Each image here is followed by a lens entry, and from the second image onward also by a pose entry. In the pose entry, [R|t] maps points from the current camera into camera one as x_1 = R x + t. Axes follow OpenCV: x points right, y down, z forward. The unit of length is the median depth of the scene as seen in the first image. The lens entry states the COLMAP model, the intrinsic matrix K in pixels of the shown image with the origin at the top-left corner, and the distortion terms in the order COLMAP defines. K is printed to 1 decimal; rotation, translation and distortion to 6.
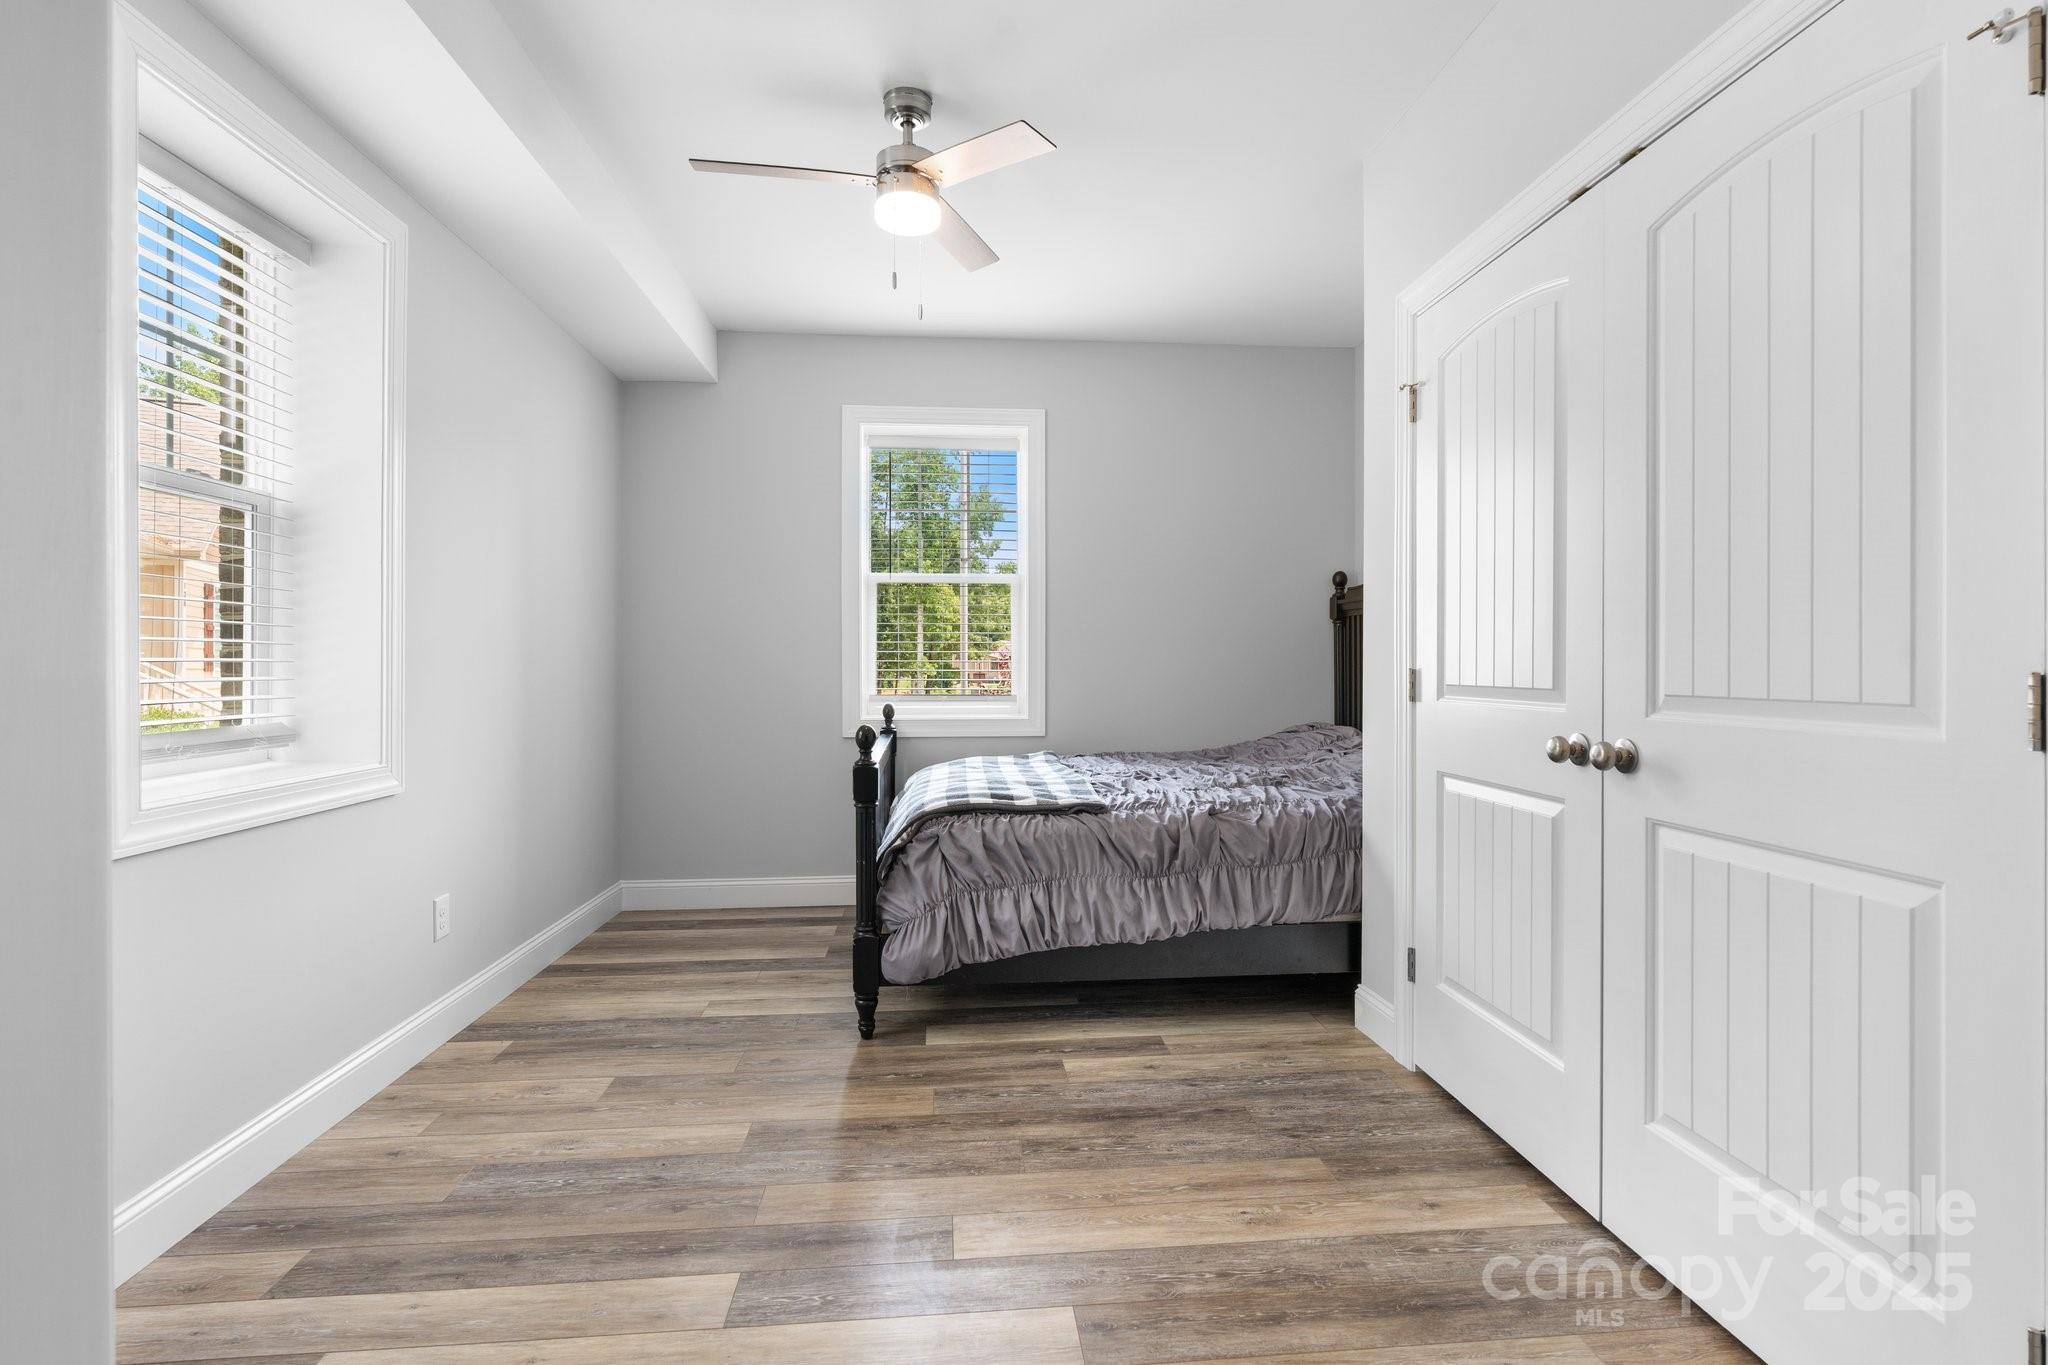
lens RADIAL K [[983.8, 0, 1024.0], [0, 983.8, 682.5], [0, 0, 1]] dist [-0.001432, 0.000229]
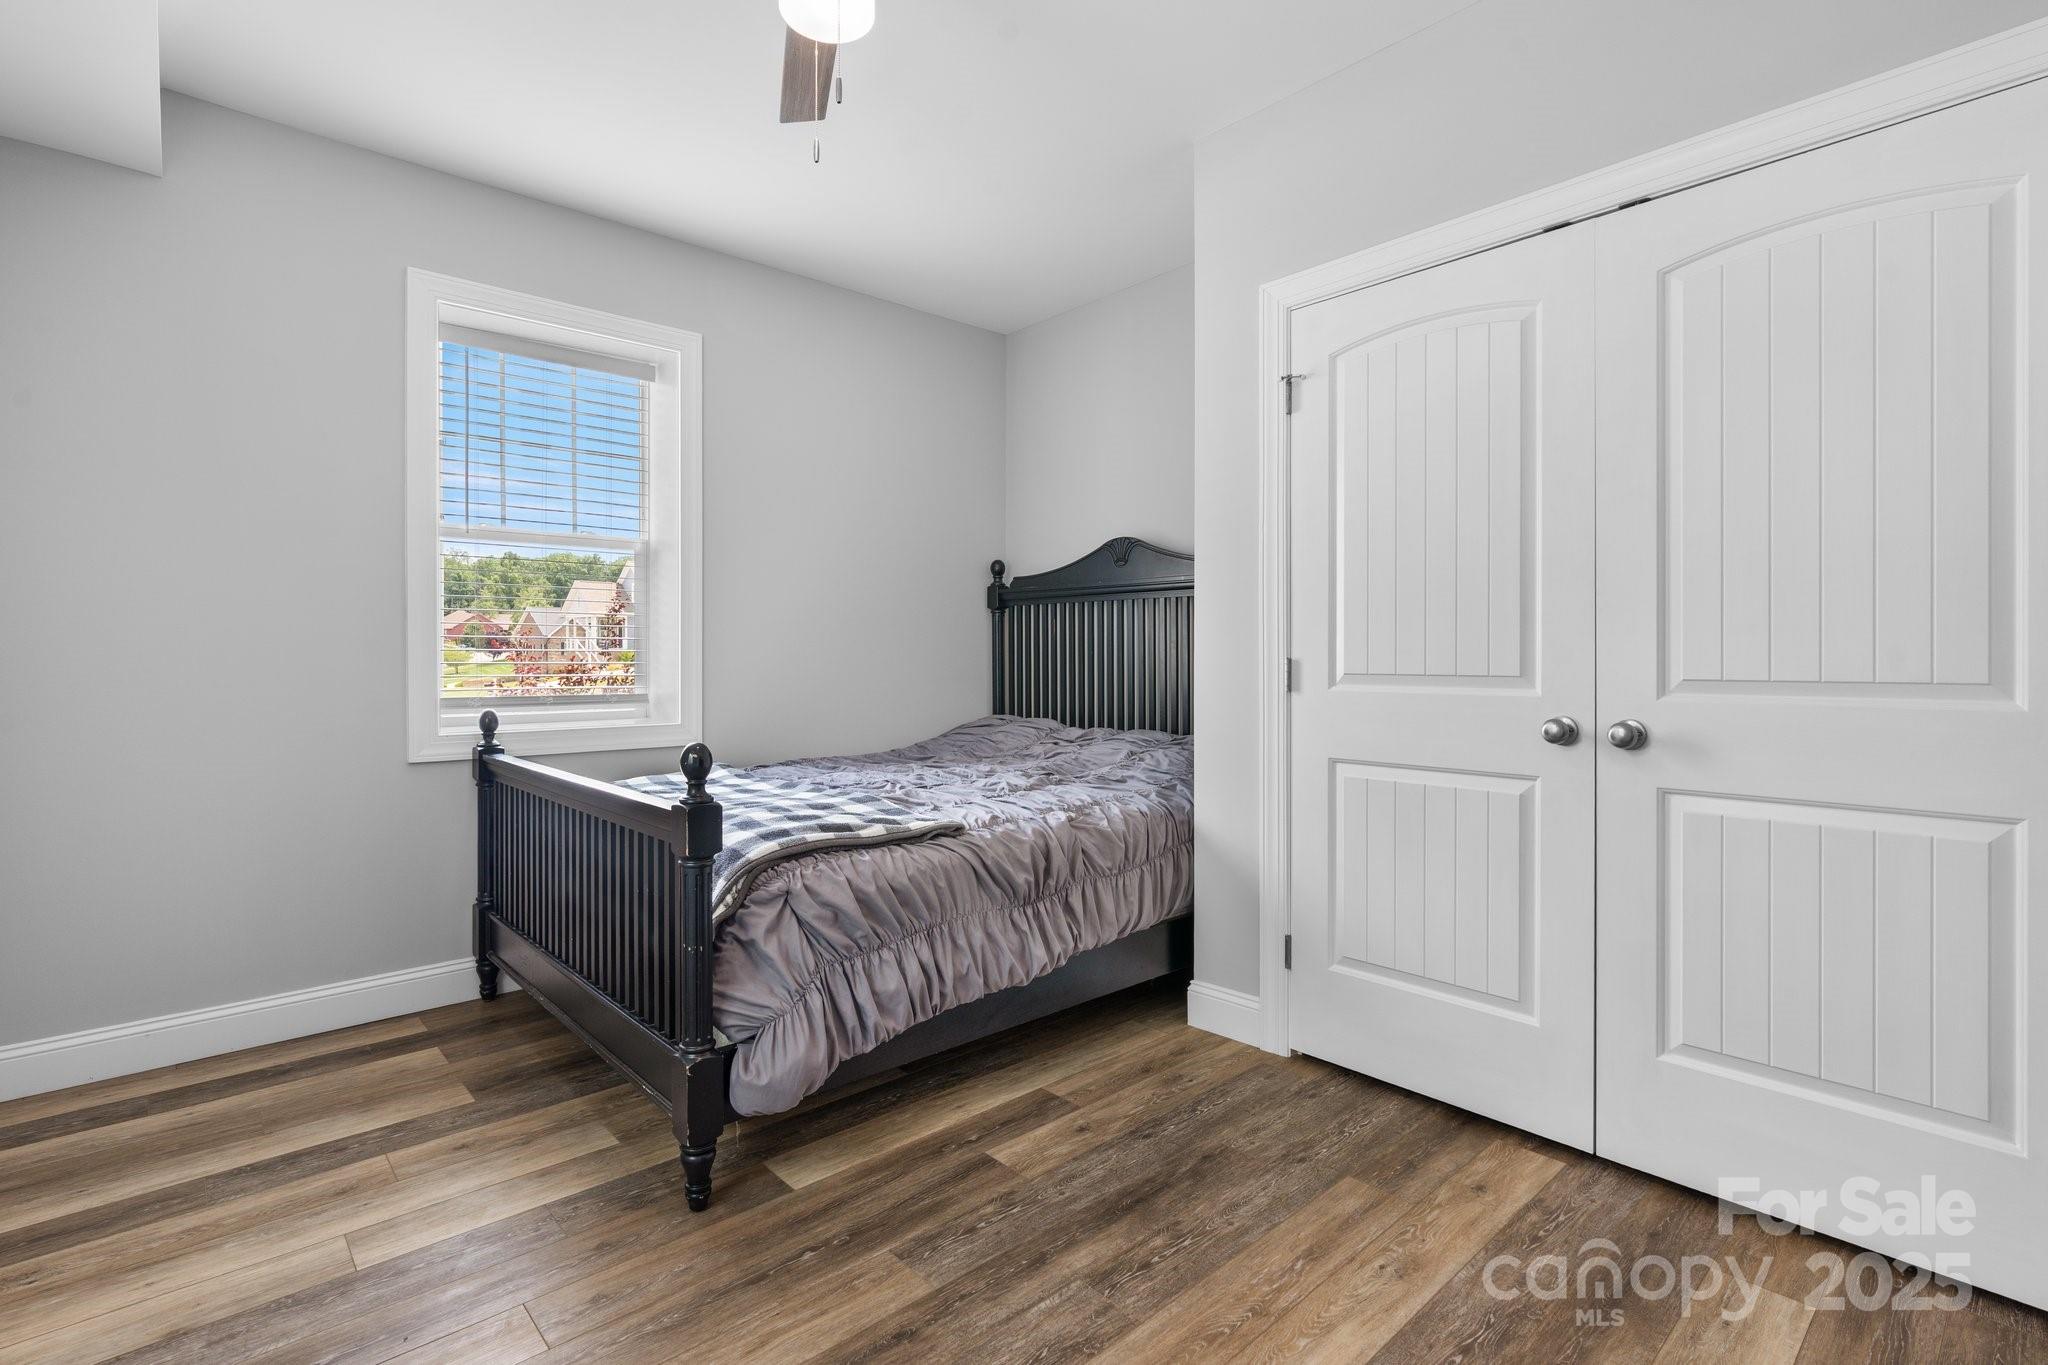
lens RADIAL K [[969.9, 0, 1025.3], [0, 969.9, 671.3], [0, 0, 1]] dist [-0.002114, 0.000418]
pose [[0.792787, -0.007488, 0.609452, -0.388002], [0.010137, 0.999948, -0.000901, -0.002445], [-0.609414, 0.006893, 0.792822, 0.341665]]
